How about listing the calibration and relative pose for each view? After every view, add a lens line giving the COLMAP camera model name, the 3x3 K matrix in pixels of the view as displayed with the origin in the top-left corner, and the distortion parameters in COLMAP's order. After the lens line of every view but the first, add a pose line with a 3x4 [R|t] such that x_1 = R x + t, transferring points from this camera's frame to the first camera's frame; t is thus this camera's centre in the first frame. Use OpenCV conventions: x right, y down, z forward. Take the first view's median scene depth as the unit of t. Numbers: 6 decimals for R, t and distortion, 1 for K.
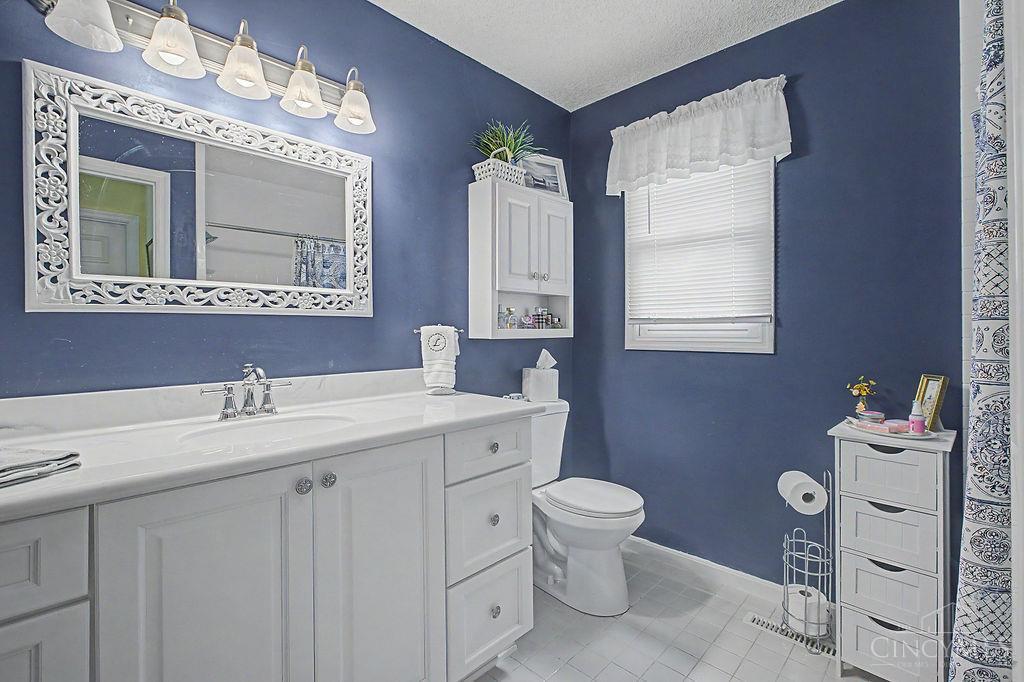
lens RADIAL K [[464.7, 0, 514.8], [0, 464.7, 334.2], [0, 0, 1]] dist [-0.012768, 0.000398]
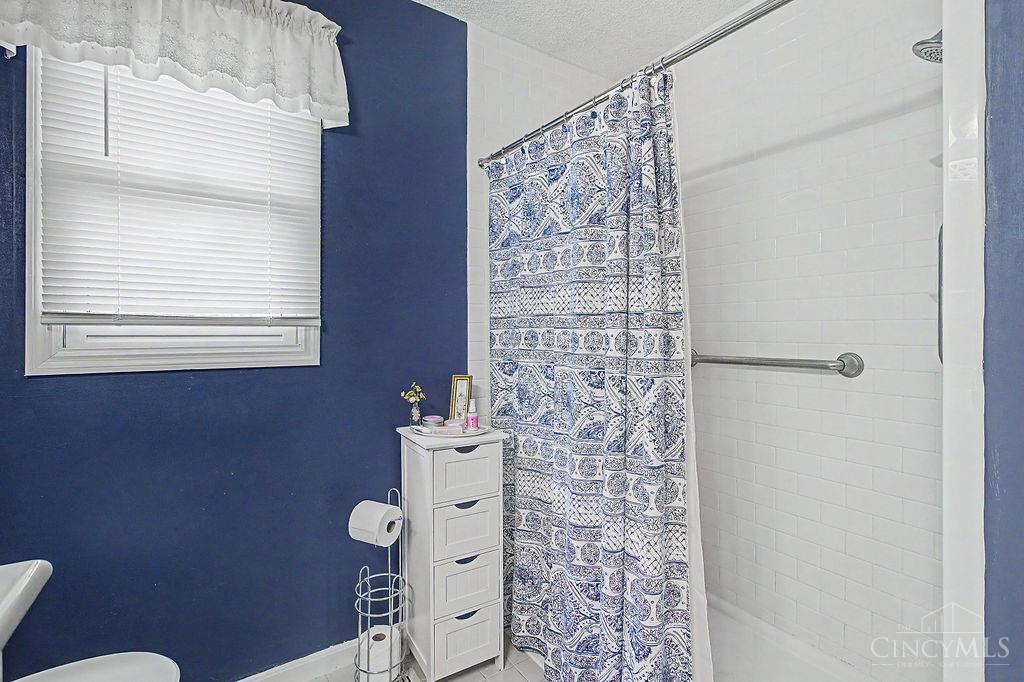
lens RADIAL K [[464.7, 0, 512.3], [0, 464.7, 337.8], [0, 0, 1]] dist [-0.012768, 0.000398]
pose [[0.198915, -0.003020, 0.980012, -0.162209], [0.008164, 0.999966, 0.001424, -0.004322], [-0.979983, 0.007718, 0.198932, 0.517289]]
